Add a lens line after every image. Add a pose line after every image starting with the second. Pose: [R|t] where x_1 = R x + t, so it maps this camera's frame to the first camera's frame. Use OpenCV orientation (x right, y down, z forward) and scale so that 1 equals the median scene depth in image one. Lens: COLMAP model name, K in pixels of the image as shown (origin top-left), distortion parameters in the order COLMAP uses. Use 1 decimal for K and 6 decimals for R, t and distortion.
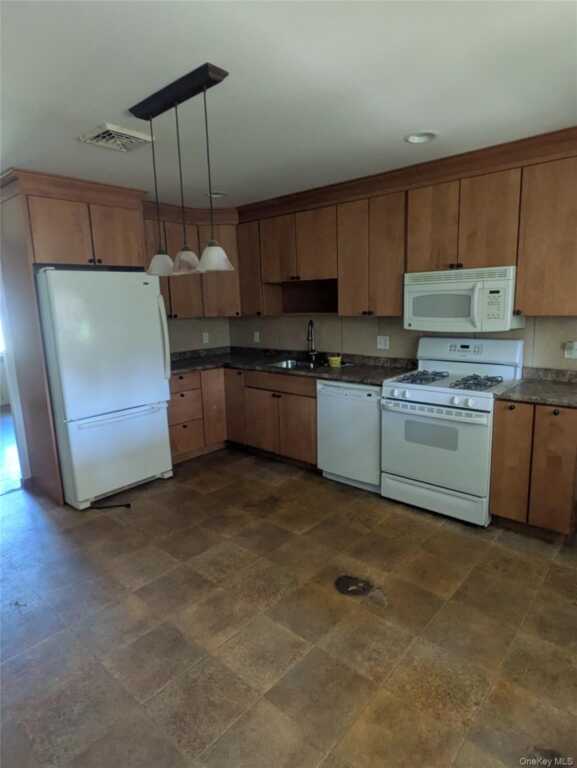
lens RADIAL K [[442.0, 0, 292.7], [0, 442.0, 382.5], [0, 0, 1]] dist [-0.005168, 0.001921]
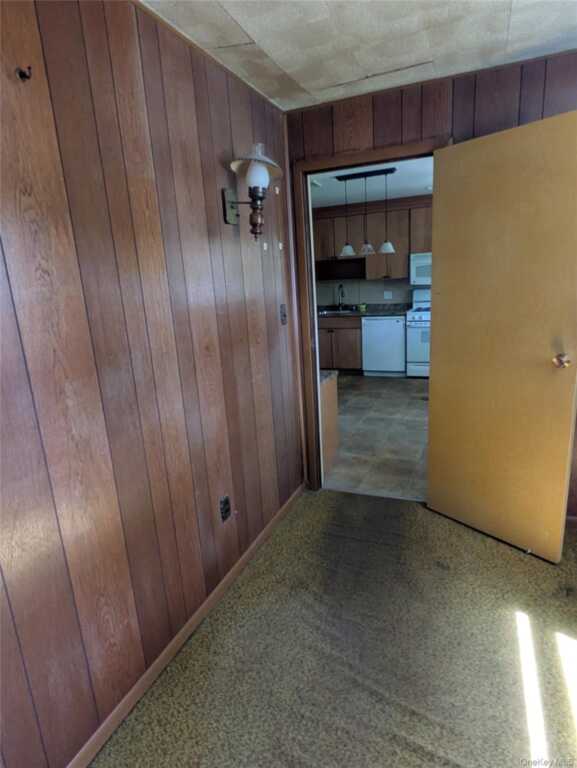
lens RADIAL K [[442.0, 0, 289.0], [0, 442.0, 380.9], [0, 0, 1]] dist [-0.005168, 0.001921]
pose [[0.949932, -0.098254, 0.296606, -0.898204], [0.089392, 0.995054, 0.043328, 0.168924], [-0.299396, -0.014644, 0.954017, -0.669374]]
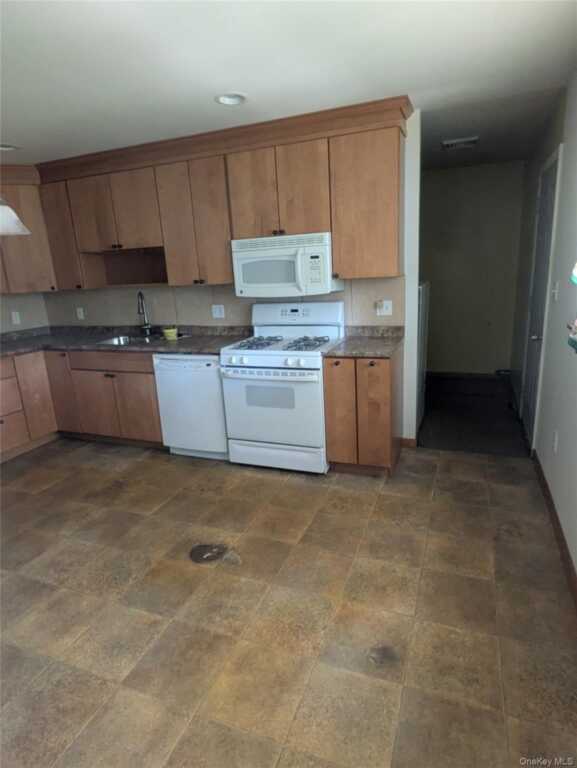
lens RADIAL K [[442.0, 0, 292.6], [0, 442.0, 382.5], [0, 0, 1]] dist [-0.005168, 0.001921]
pose [[0.938889, -0.107982, 0.326846, 0.024078], [0.087561, 0.993209, 0.076608, 0.009075], [-0.332898, -0.043307, 0.941968, -0.001607]]
